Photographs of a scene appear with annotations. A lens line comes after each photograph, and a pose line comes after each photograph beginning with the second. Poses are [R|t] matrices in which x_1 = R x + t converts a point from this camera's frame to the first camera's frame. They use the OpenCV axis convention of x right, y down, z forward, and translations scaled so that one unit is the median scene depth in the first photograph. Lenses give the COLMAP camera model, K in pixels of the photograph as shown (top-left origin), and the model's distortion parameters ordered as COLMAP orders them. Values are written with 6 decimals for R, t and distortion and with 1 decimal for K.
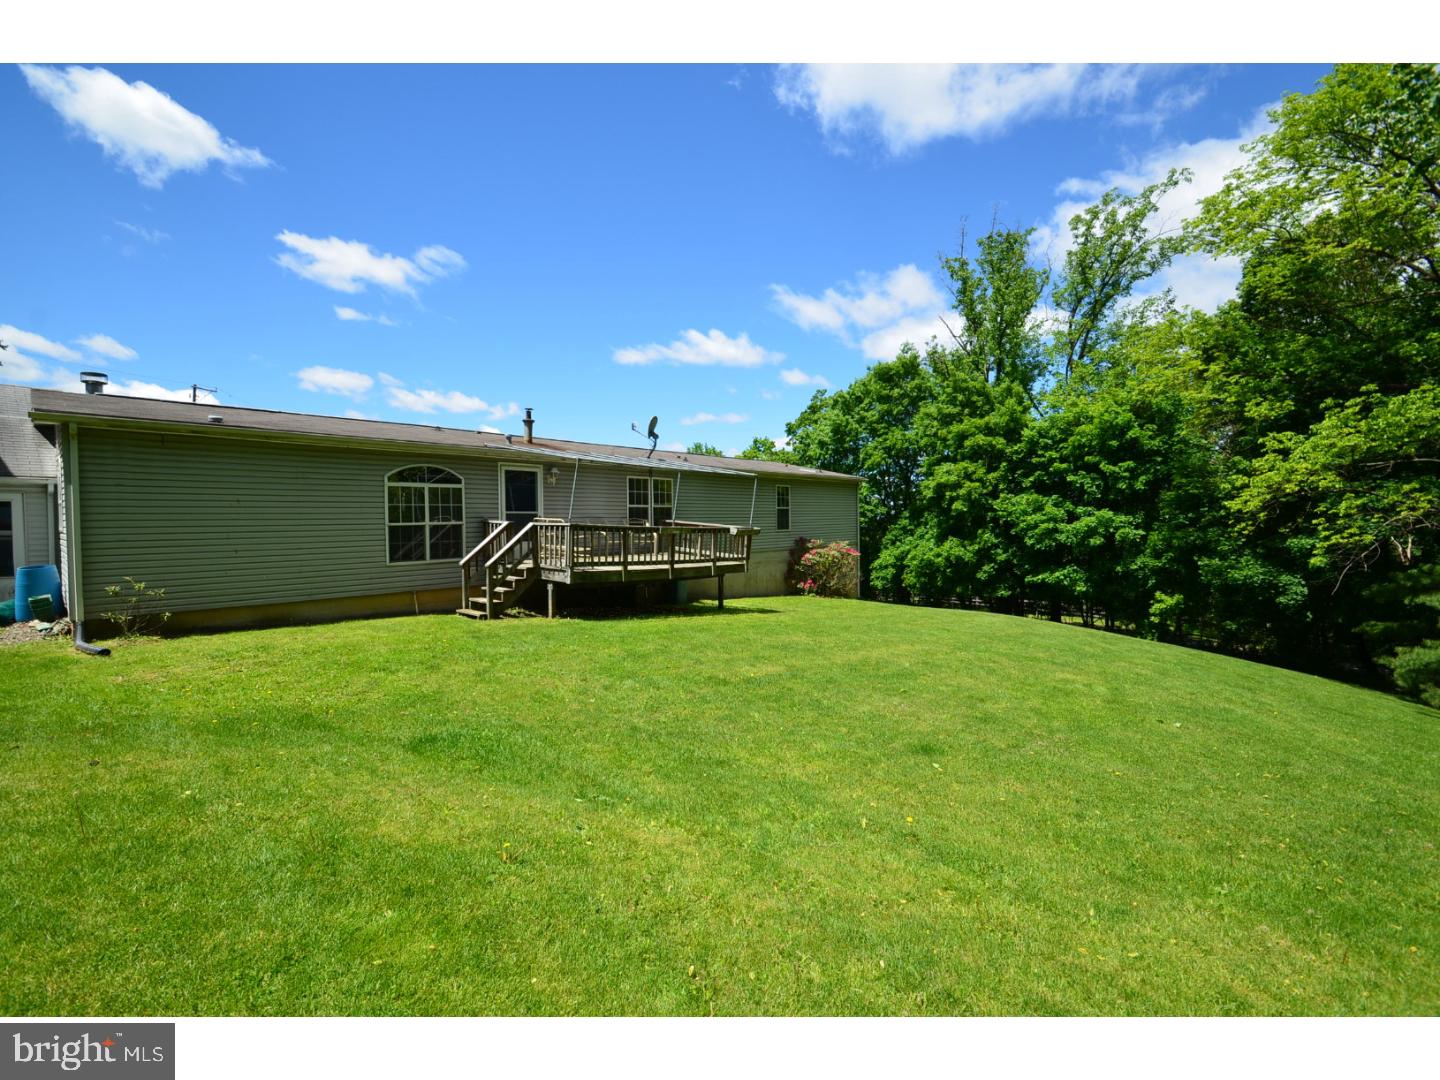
lens RADIAL K [[646.7, 0, 720.0], [0, 646.7, 540.0], [0, 0, 1]] dist [0.000573, -0.000033]
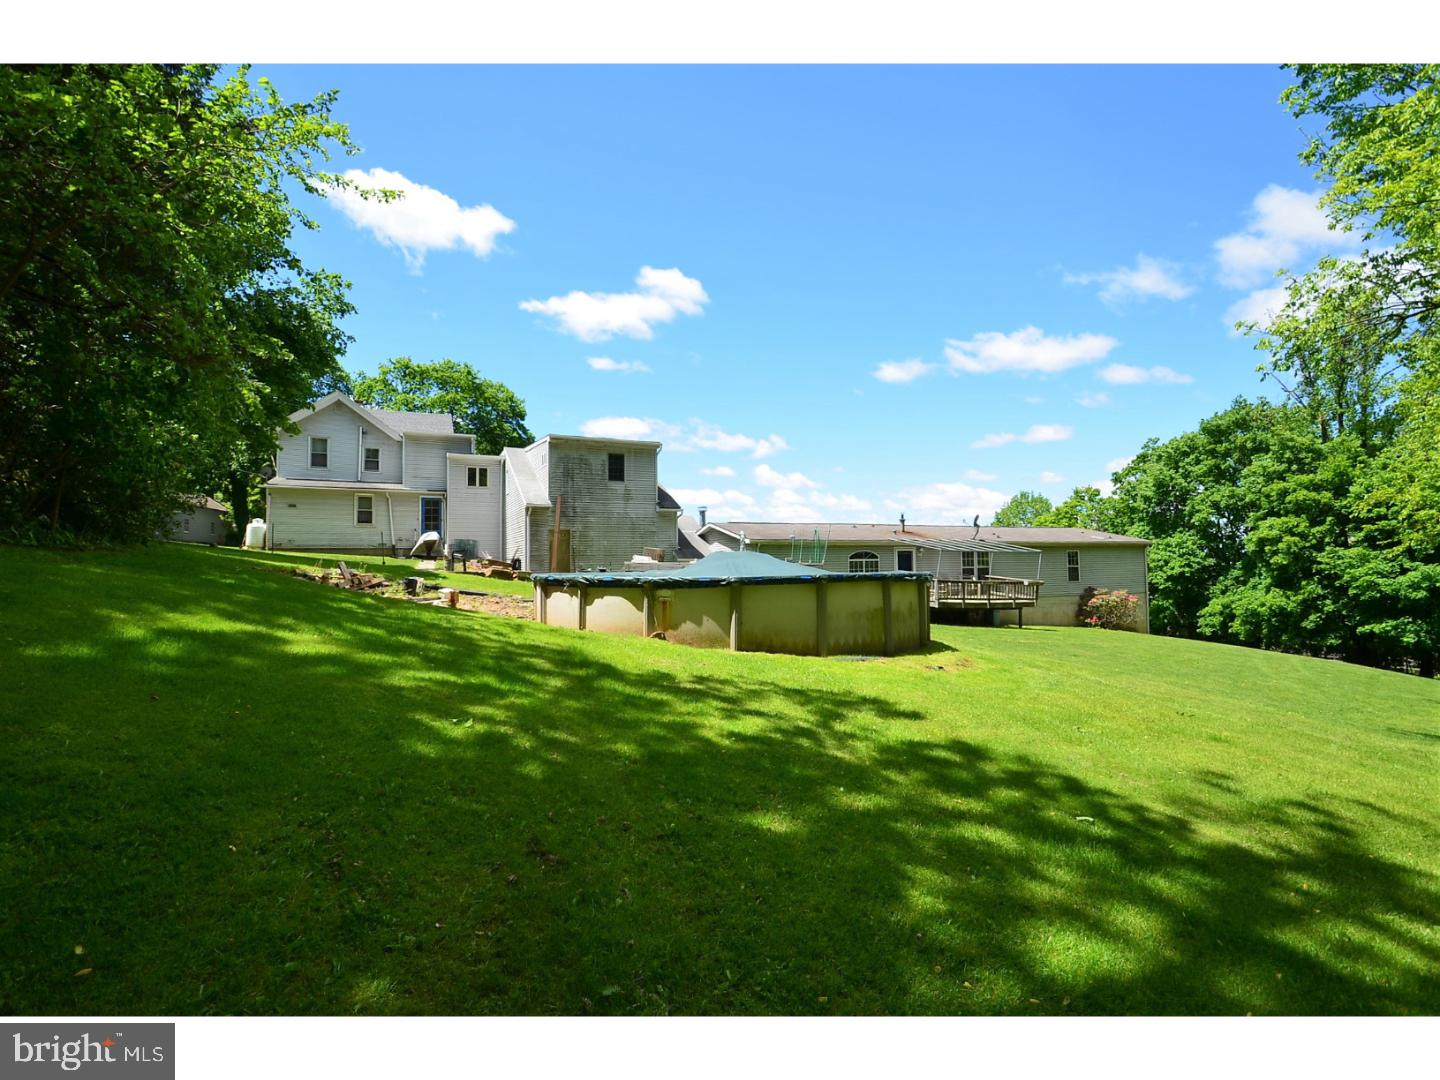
lens RADIAL K [[646.7, 0, 720.0], [0, 646.7, 540.0], [0, 0, 1]] dist [0.000573, -0.000033]
pose [[0.889033, -0.021463, -0.457340, 0.034582], [-0.011015, 0.997609, -0.068232, -0.000486], [0.457711, 0.065698, 0.886671, -0.381662]]
